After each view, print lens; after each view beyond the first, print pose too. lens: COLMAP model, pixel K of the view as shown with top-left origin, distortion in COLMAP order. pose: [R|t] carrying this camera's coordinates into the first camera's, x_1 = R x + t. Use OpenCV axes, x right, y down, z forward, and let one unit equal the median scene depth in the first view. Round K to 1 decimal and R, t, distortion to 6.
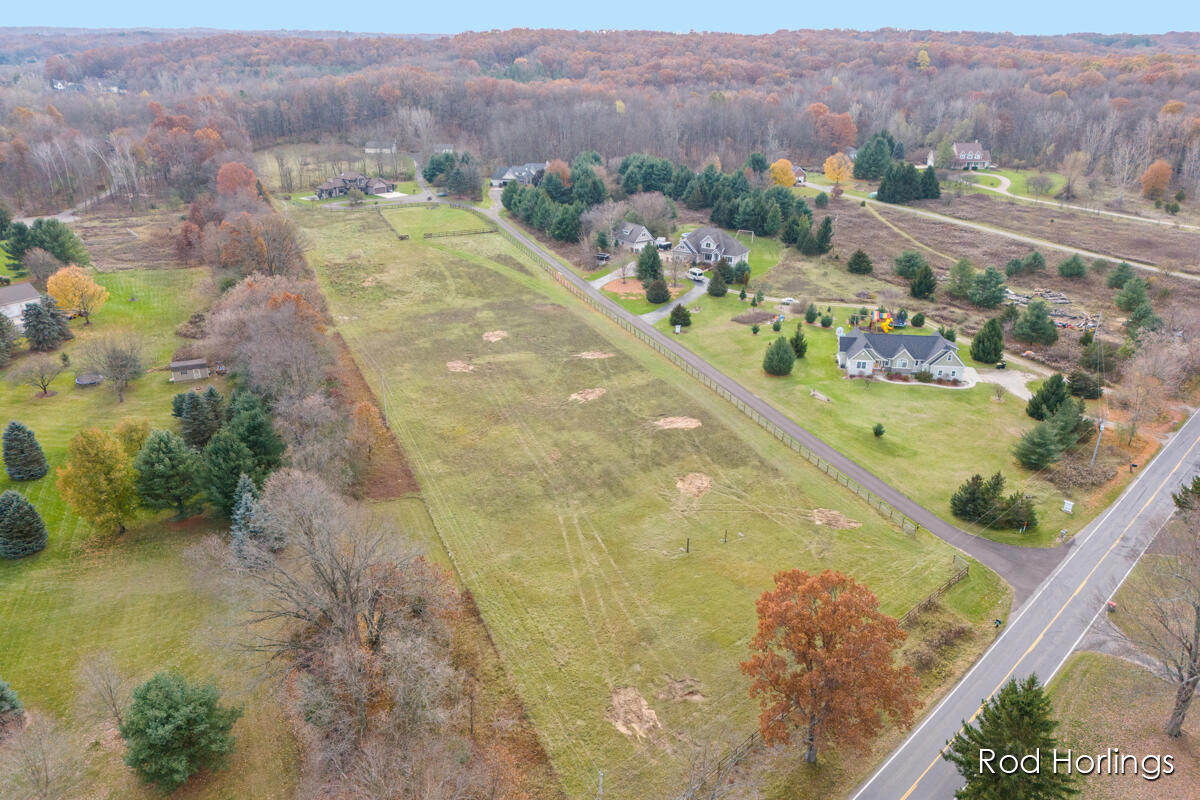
lens RADIAL K [[874.6, 0, 599.1], [0, 874.6, 448.2], [0, 0, 1]] dist [0.079802, -0.077715]
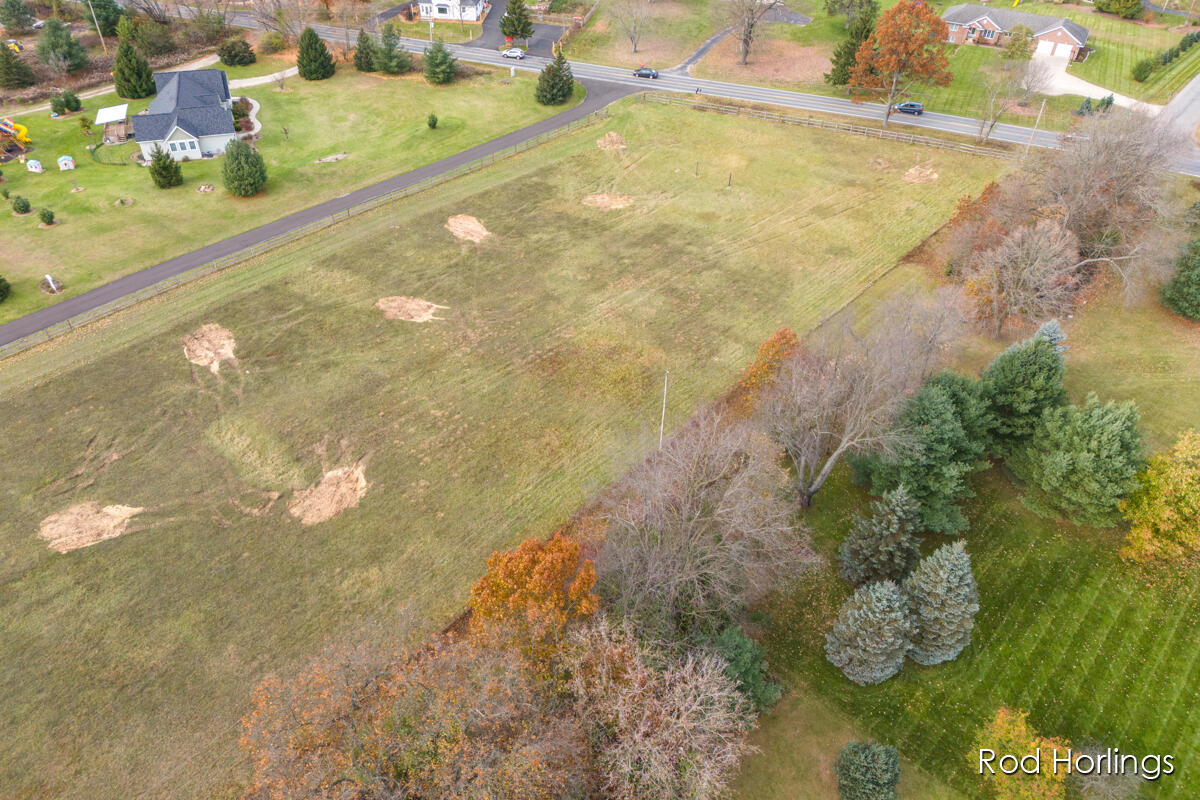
lens RADIAL K [[868.0, 0, 597.9], [0, 868.0, 401.0], [0, 0, 1]] dist [0.072825, -0.070632]
pose [[-0.434995, -0.594152, 0.676582, -0.424909], [0.359294, 0.574453, 0.735467, -0.345602], [-0.825643, 0.563016, -0.036409, 0.746835]]
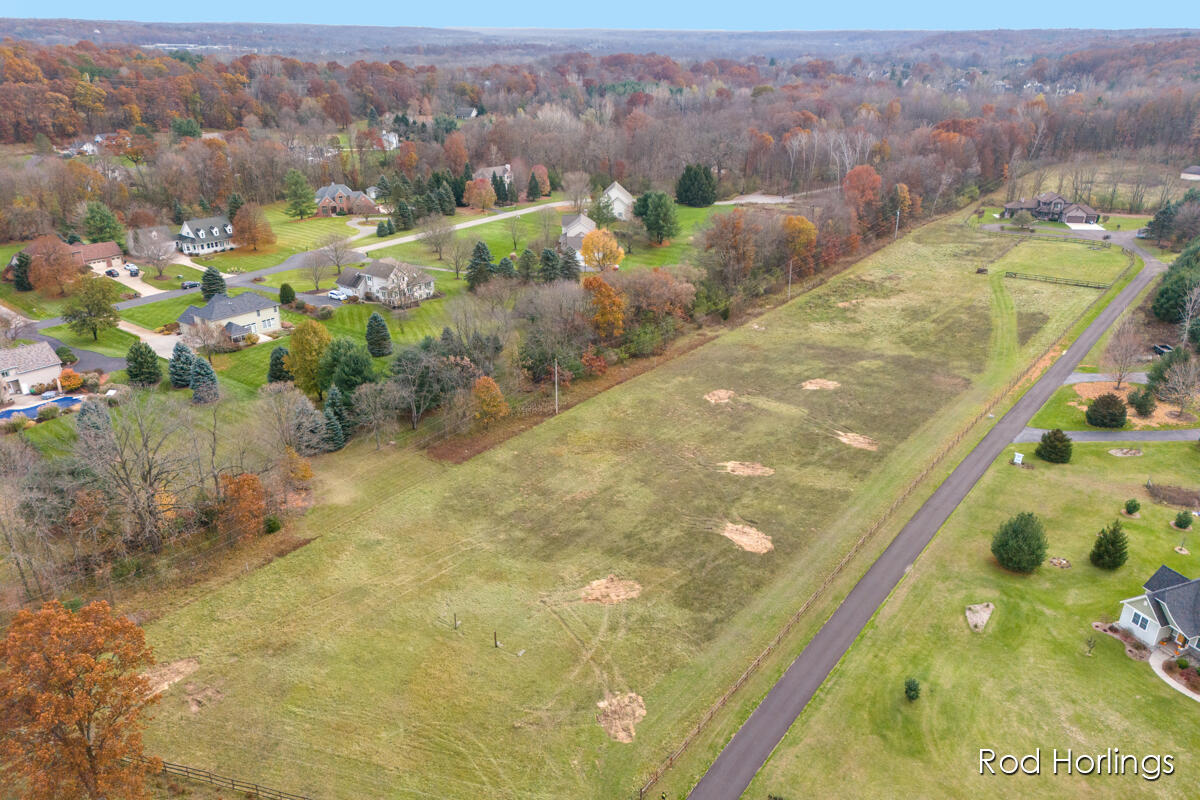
lens RADIAL K [[874.6, 0, 599.1], [0, 874.6, 448.2], [0, 0, 1]] dist [0.079802, -0.077715]
pose [[0.503298, 0.366618, -0.782485, 0.439664], [-0.368371, 0.910161, 0.189501, -0.145558], [0.781661, 0.192869, 0.593133, 0.311639]]
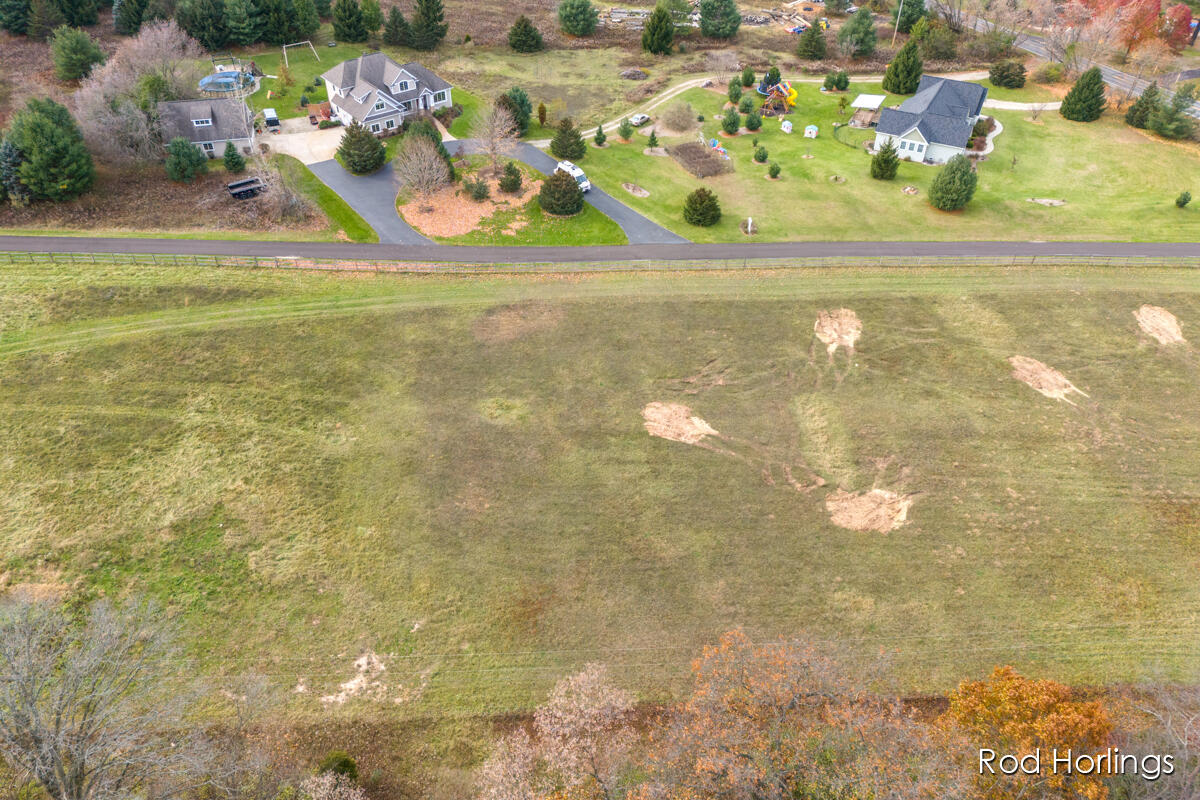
lens RADIAL K [[868.0, 0, 597.9], [0, 868.0, 401.0], [0, 0, 1]] dist [0.072825, -0.070632]
pose [[0.348537, -0.606946, 0.714240, -0.424150], [0.392780, 0.786465, 0.476651, -0.347794], [-0.851026, 0.114408, 0.512509, 0.751803]]
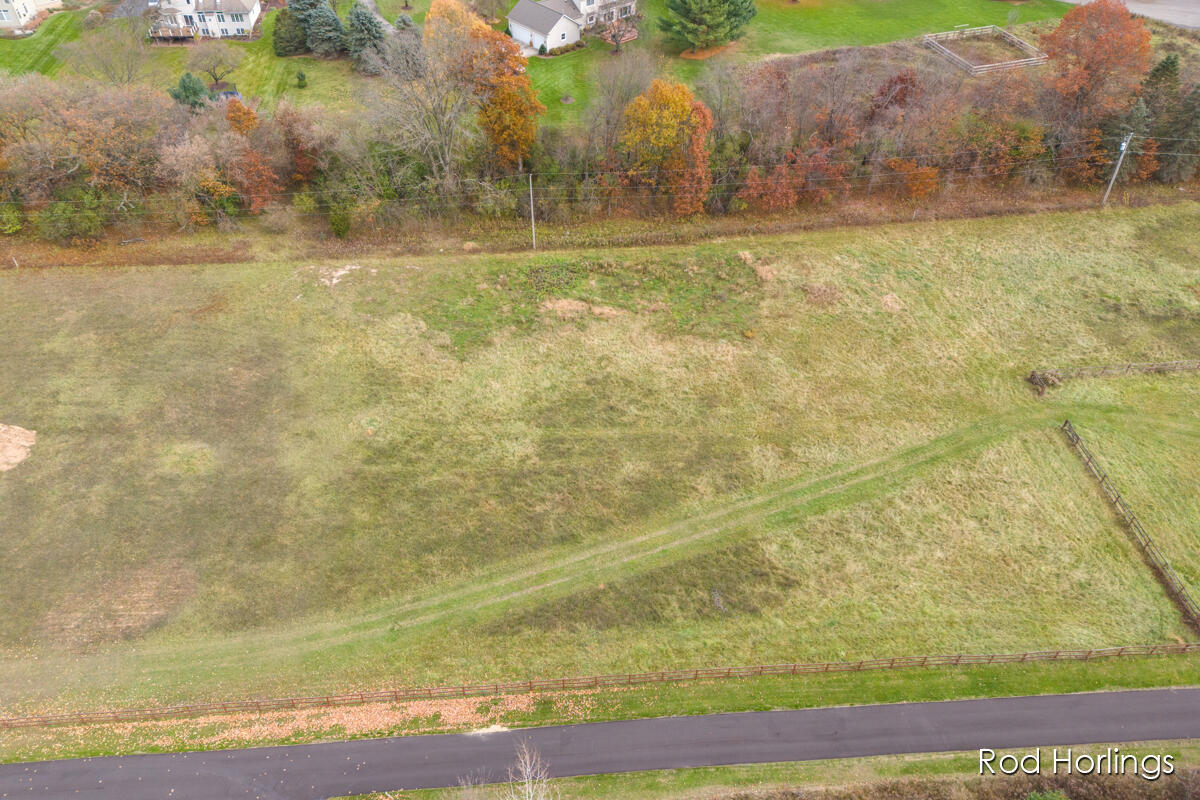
lens RADIAL K [[868.0, 0, 597.9], [0, 868.0, 401.0], [0, 0, 1]] dist [0.072825, -0.070632]
pose [[-0.305048, 0.638618, -0.706479, 0.075436], [-0.415951, 0.577992, 0.702075, -0.527374], [0.856697, 0.508028, 0.089319, 1.126246]]
